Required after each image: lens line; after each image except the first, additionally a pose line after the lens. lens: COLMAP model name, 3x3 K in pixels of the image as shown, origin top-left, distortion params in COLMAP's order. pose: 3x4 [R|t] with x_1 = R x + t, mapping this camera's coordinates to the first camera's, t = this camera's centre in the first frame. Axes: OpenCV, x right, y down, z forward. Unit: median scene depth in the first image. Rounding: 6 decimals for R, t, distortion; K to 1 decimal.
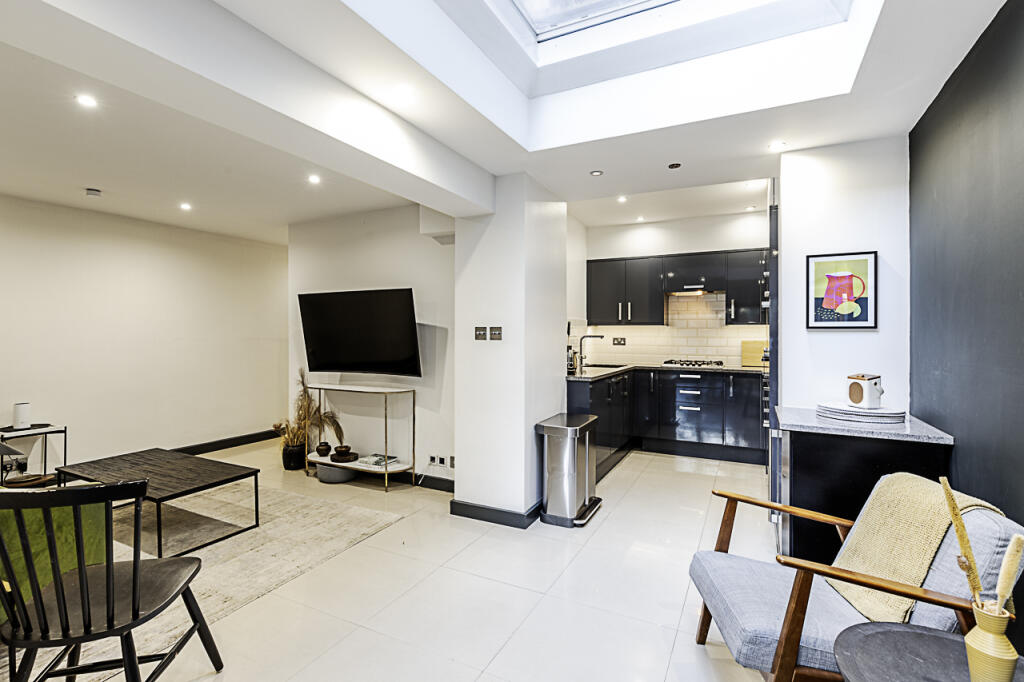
lens RADIAL K [[469.0, 0, 493.1], [0, 469.0, 337.3], [0, 0, 1]] dist [0.010152, -0.001682]
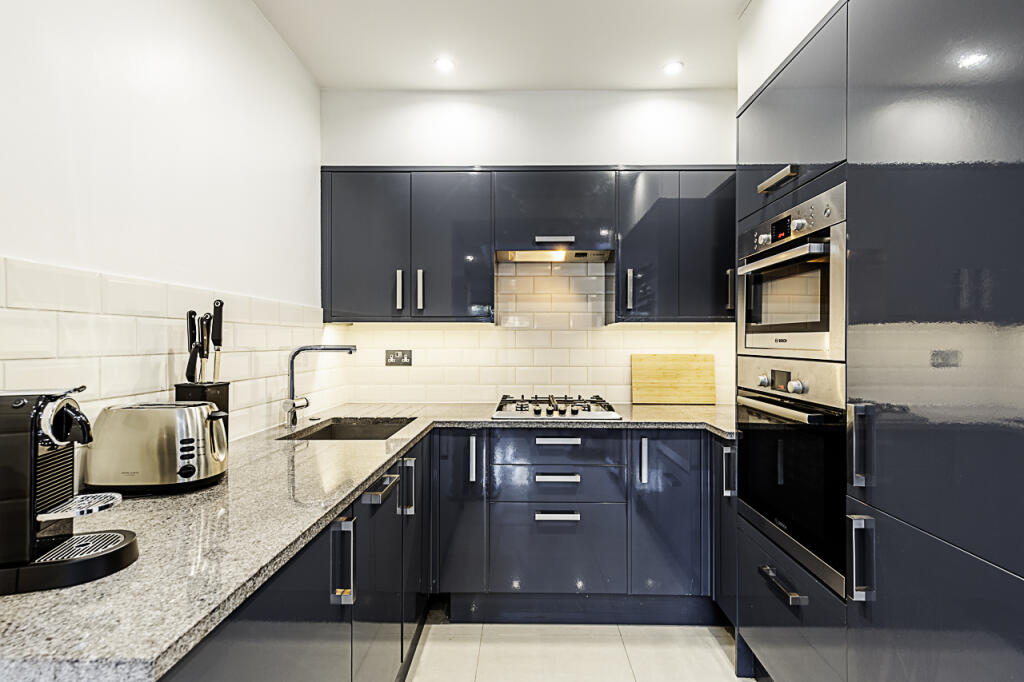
lens RADIAL K [[469.0, 0, 503.4], [0, 469.0, 340.6], [0, 0, 1]] dist [0.010152, -0.001682]
pose [[0.898430, -0.000590, 0.439116, 0.169348], [0.003737, 0.999973, -0.006303, -0.005268], [-0.439100, 0.007304, 0.898408, 0.577089]]
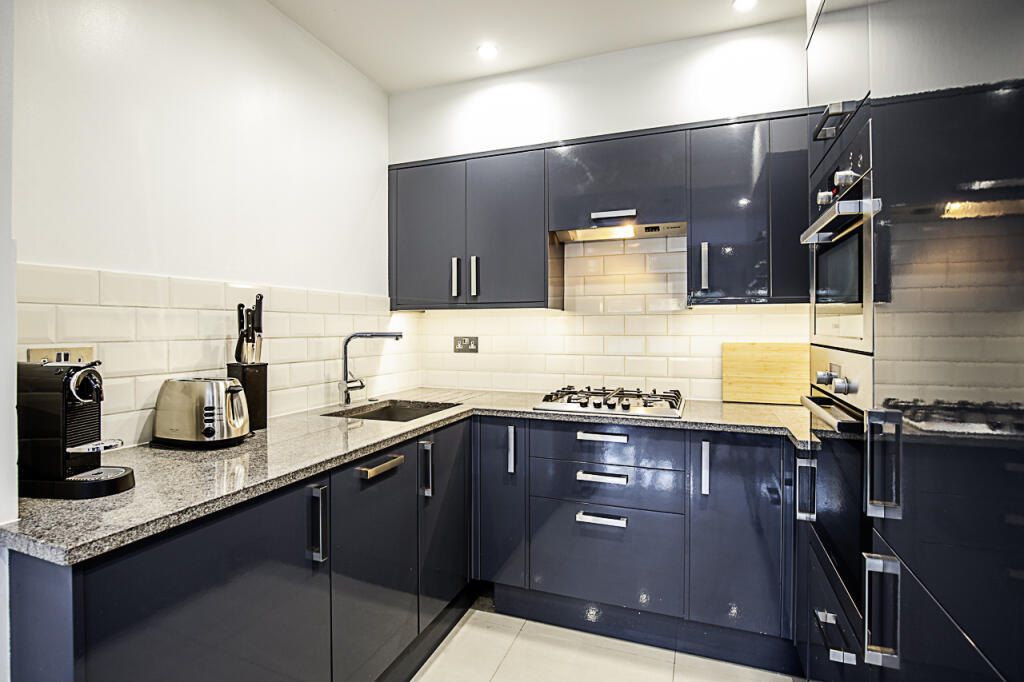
lens RADIAL K [[500.3, 0, 478.6], [0, 500.3, 326.4], [0, 0, 1]] dist [-0.027398, 0.002538]
pose [[0.996550, -0.004154, 0.082887, 0.257067], [0.004923, 0.999947, -0.009074, -0.004941], [-0.082845, 0.009451, 0.996518, 0.541048]]
